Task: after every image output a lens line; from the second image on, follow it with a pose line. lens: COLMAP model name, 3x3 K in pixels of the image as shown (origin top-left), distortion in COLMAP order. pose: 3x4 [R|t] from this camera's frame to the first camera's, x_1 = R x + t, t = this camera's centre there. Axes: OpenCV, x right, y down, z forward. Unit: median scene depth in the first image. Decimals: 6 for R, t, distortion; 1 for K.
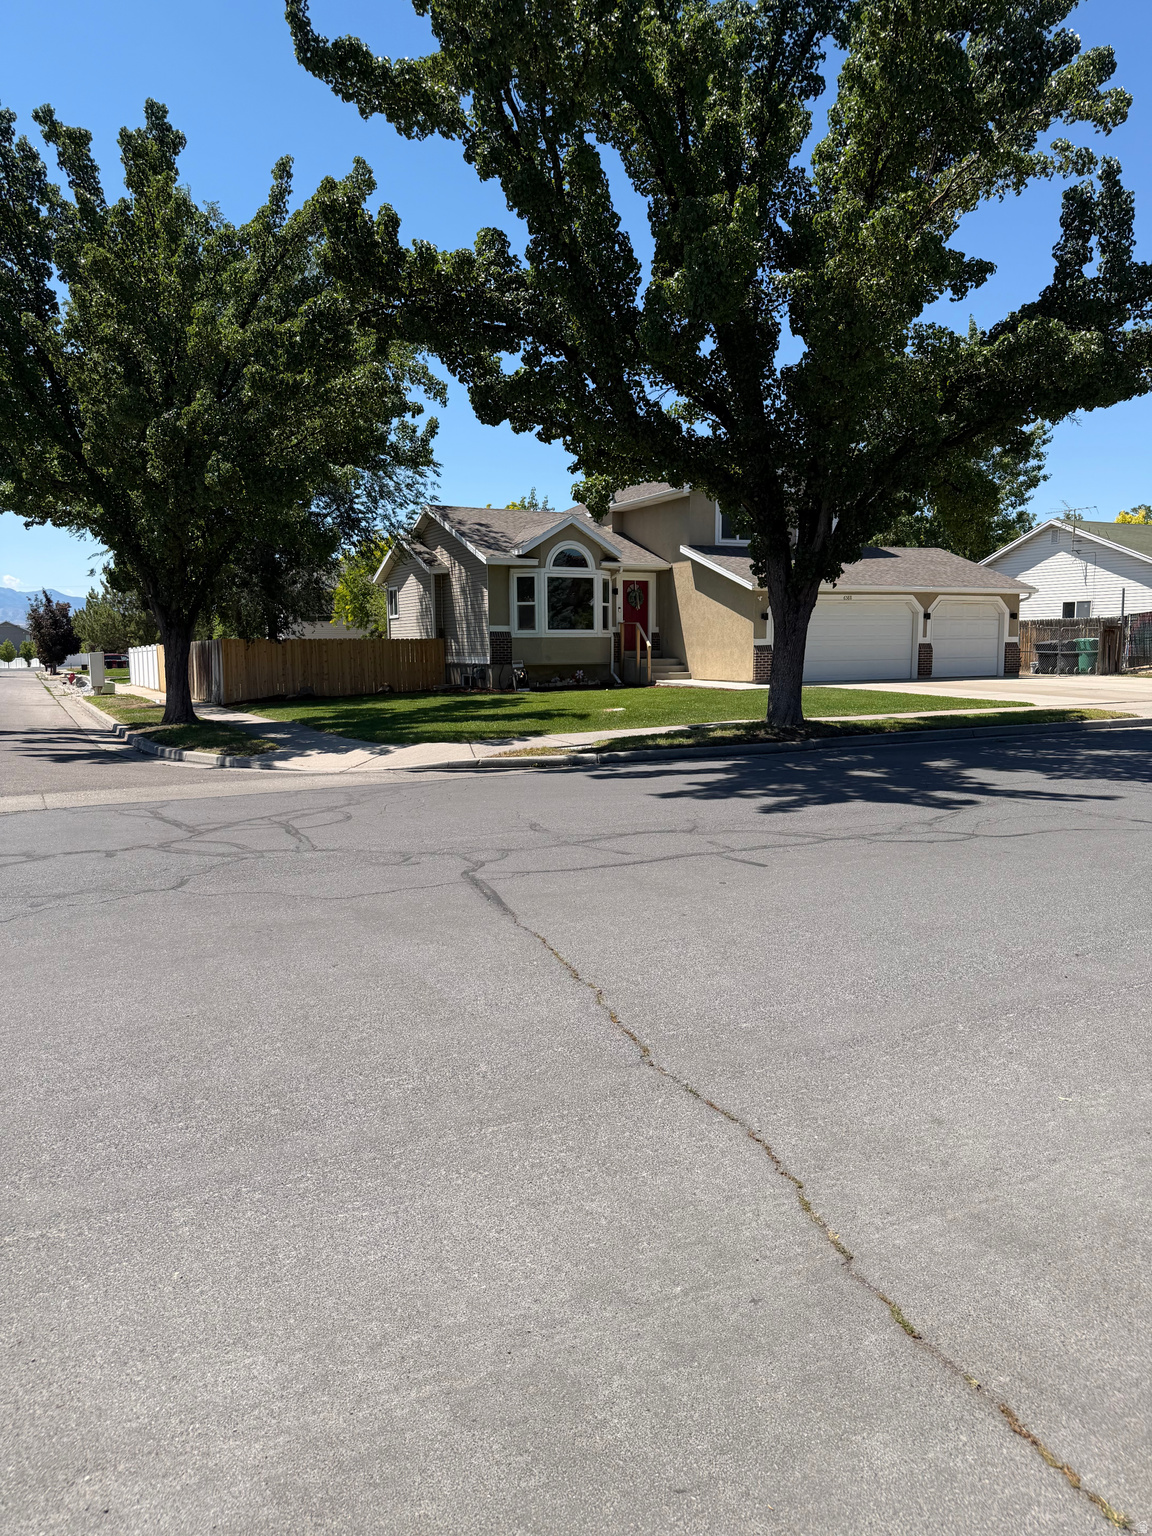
lens RADIAL K [[1077.0, 0, 569.2], [0, 1077.0, 778.4], [0, 0, 1]] dist [0.136616, -0.203922]
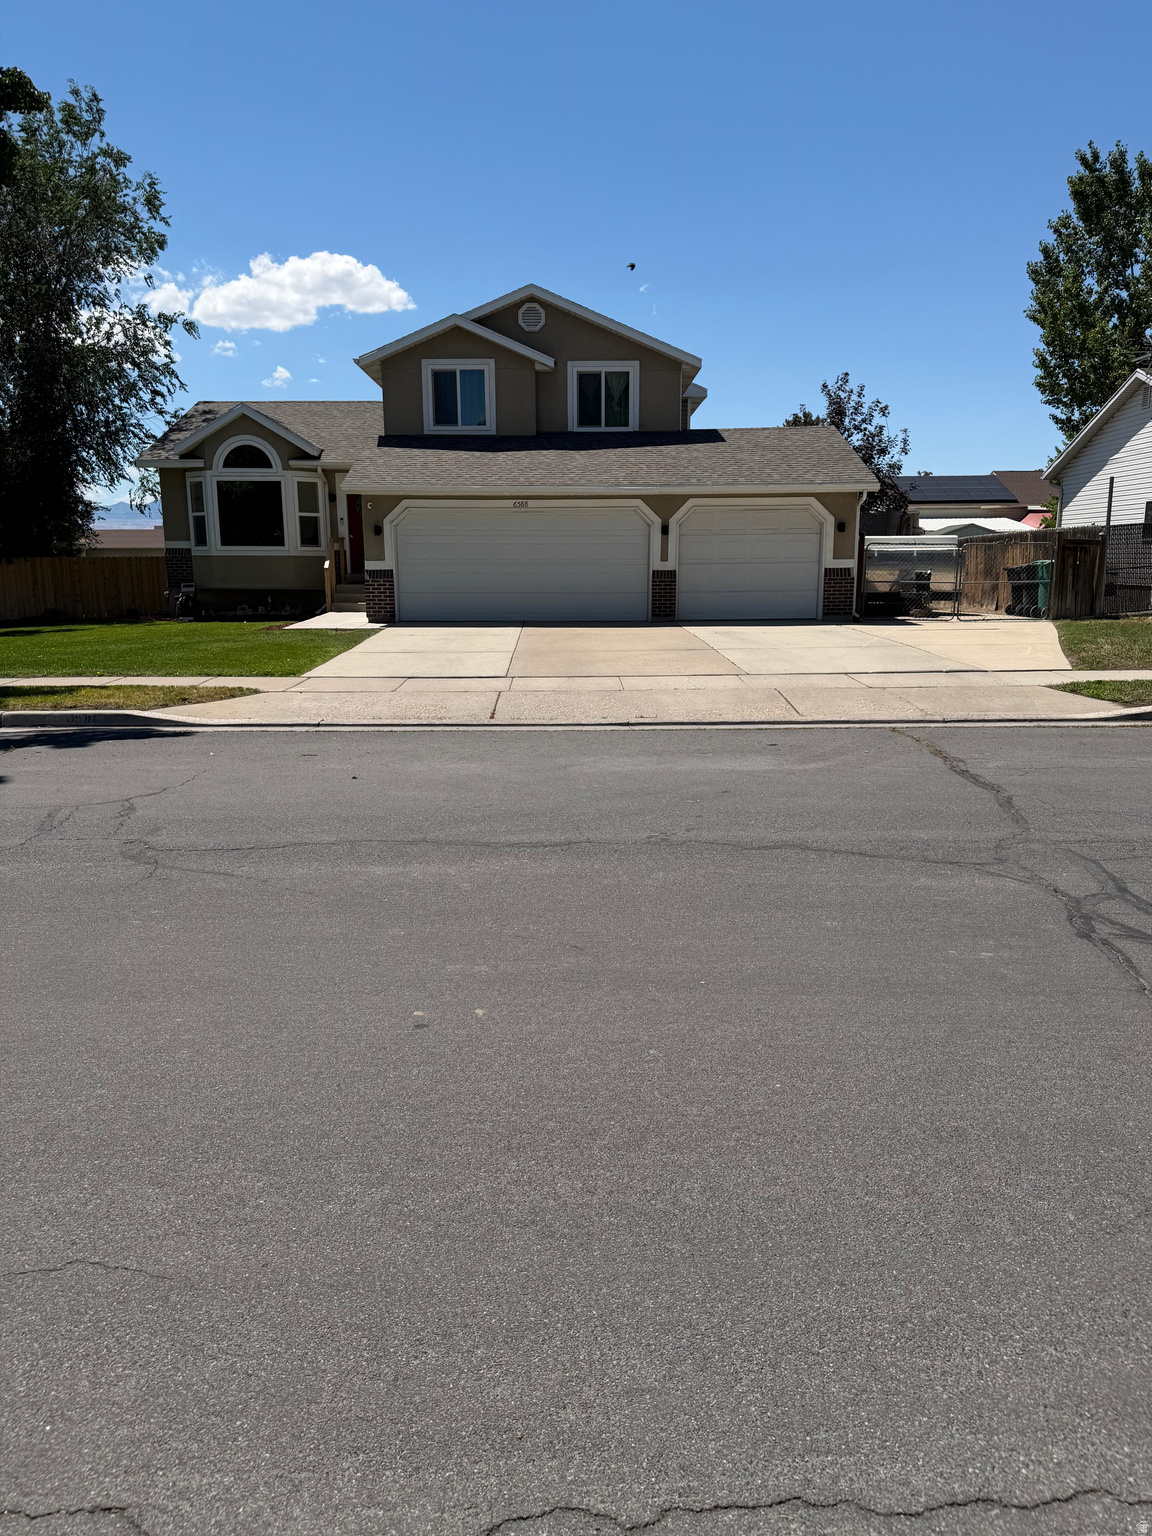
lens RADIAL K [[1075.5, 0, 573.8], [0, 1075.5, 790.7], [0, 0, 1]] dist [0.159618, -0.271280]
pose [[0.902120, 0.092167, -0.421527, 0.607257], [-0.054952, 0.993506, 0.099627, -0.051730], [0.427972, -0.066711, 0.901326, 0.357972]]
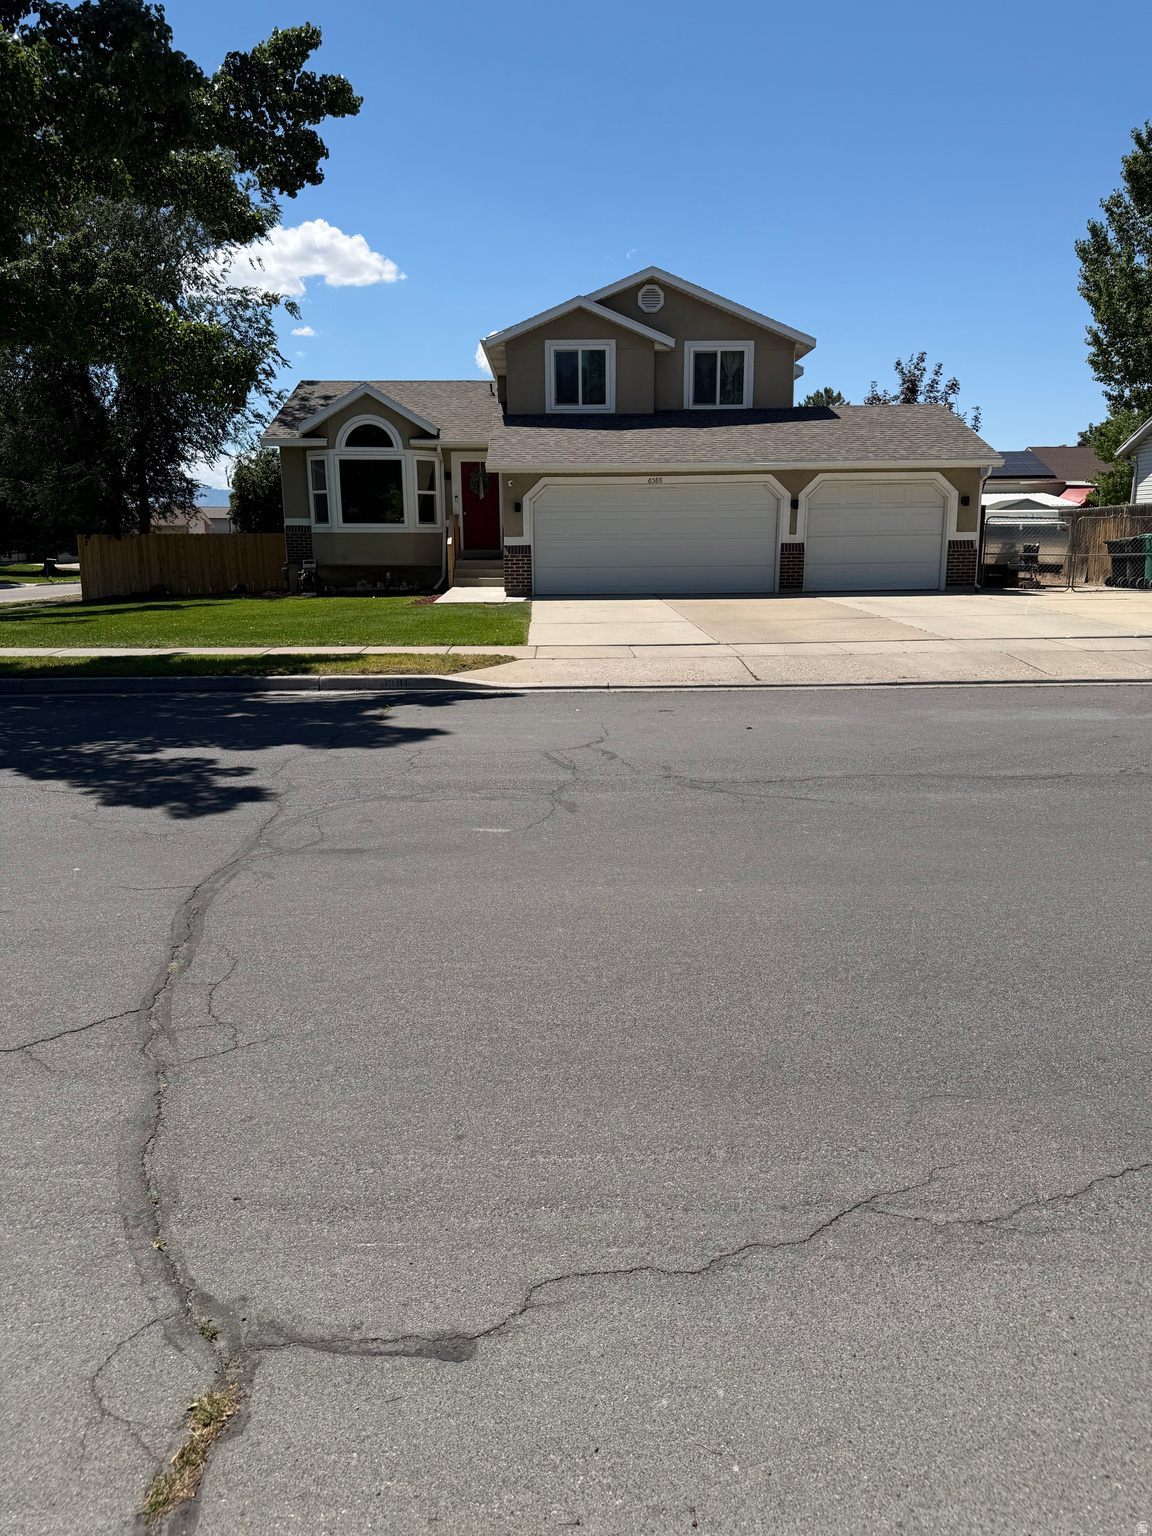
lens RADIAL K [[1077.0, 0, 569.2], [0, 1077.0, 778.4], [0, 0, 1]] dist [0.136616, -0.203922]
pose [[0.906031, 0.092604, -0.412955, 0.528017], [-0.051998, 0.992732, 0.108533, -0.041738], [0.420004, -0.076861, 0.904262, 0.290007]]
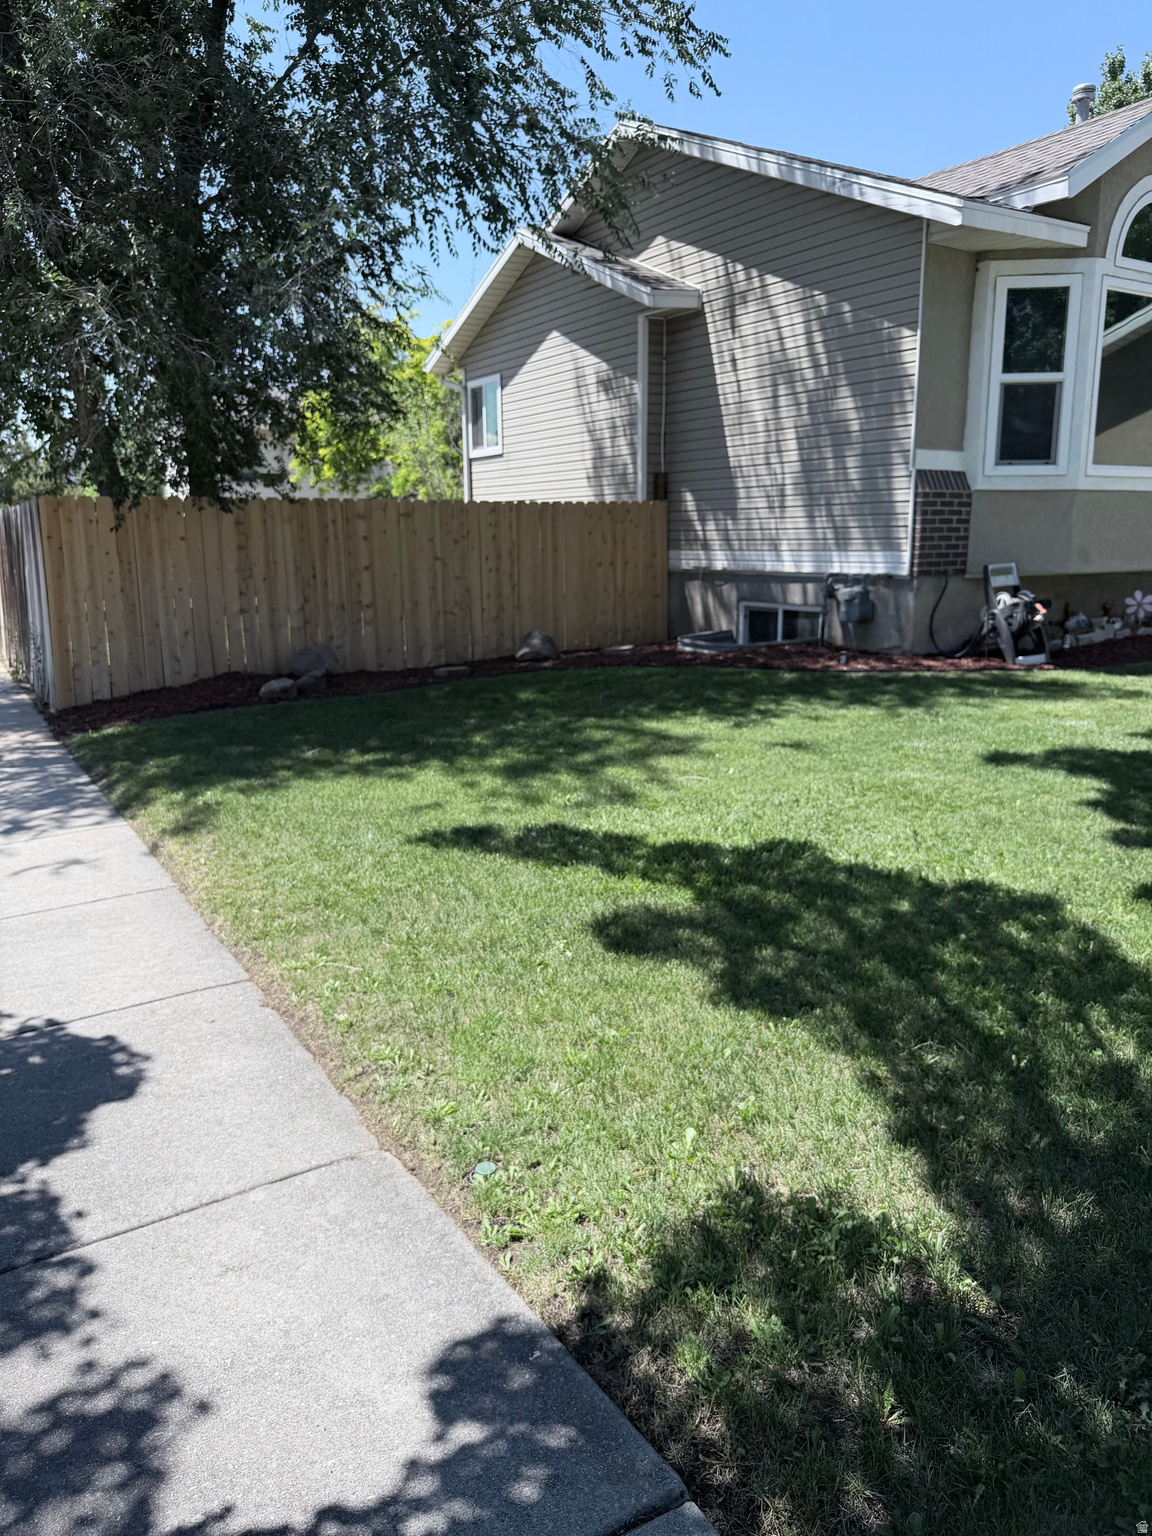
lens RADIAL K [[1106.7, 0, 611.5], [0, 1106.7, 815.8], [0, 0, 1]] dist [0.000447, 0.000443]
pose [[0.993458, -0.024878, 0.111457, -0.204477], [0.011957, 0.993278, 0.115131, -0.075787], [-0.113572, -0.113045, 0.987078, 0.697342]]
